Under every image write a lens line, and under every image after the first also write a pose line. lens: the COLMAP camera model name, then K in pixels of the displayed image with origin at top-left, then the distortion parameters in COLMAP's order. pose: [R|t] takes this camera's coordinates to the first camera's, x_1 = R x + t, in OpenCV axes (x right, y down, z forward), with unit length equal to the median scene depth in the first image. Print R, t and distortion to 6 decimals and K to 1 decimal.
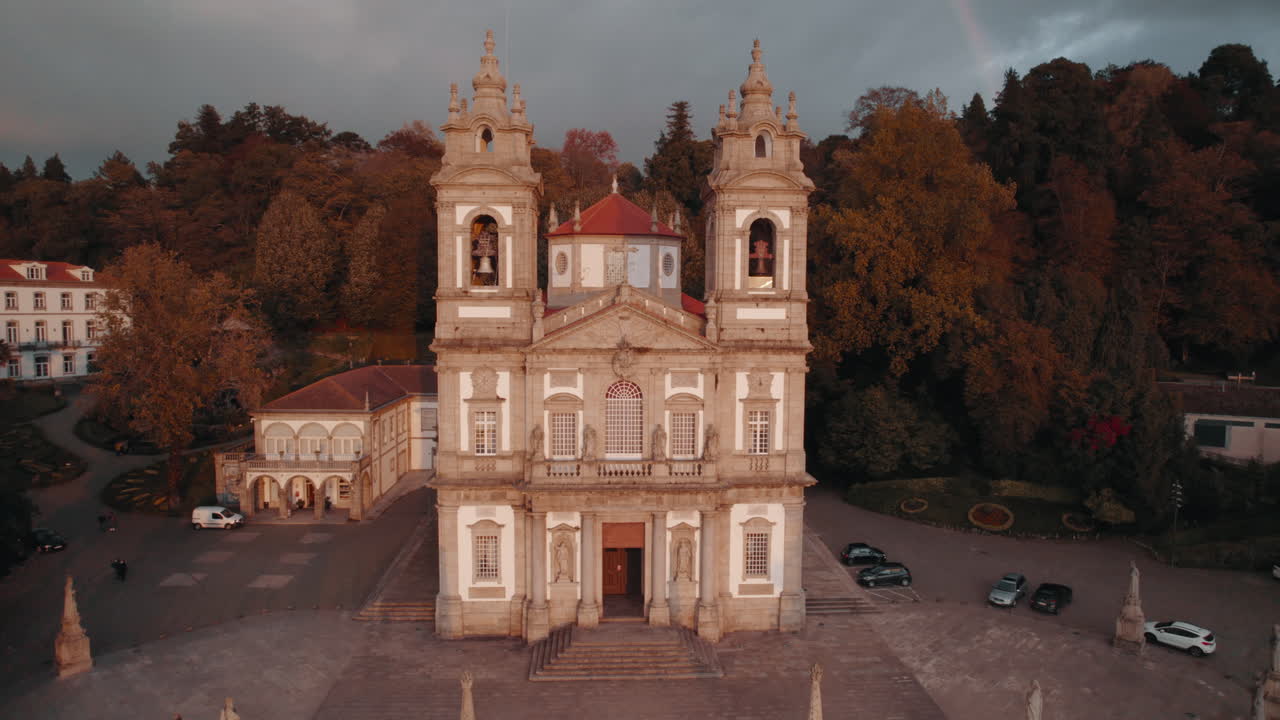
lens RADIAL K [[832.5, 0, 640.0], [0, 832.5, 360.0], [0, 0, 1]] dist [-0.080902, 0.071745]
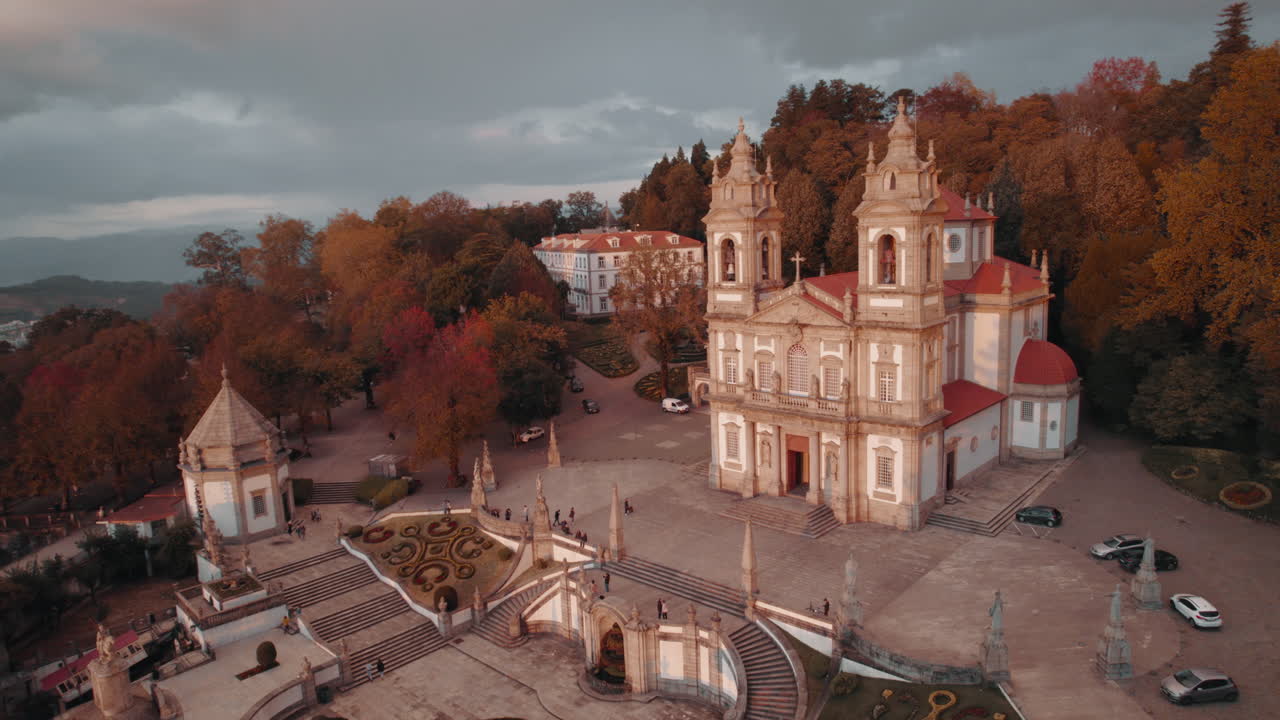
lens RADIAL K [[832.5, 0, 640.0], [0, 832.5, 360.0], [0, 0, 1]] dist [-0.080902, 0.071745]
pose [[0.690570, 0.077630, -0.719087, 0.876297], [0.003386, 0.993865, 0.110546, -0.116153], [0.723258, -0.078775, 0.686071, -0.265831]]
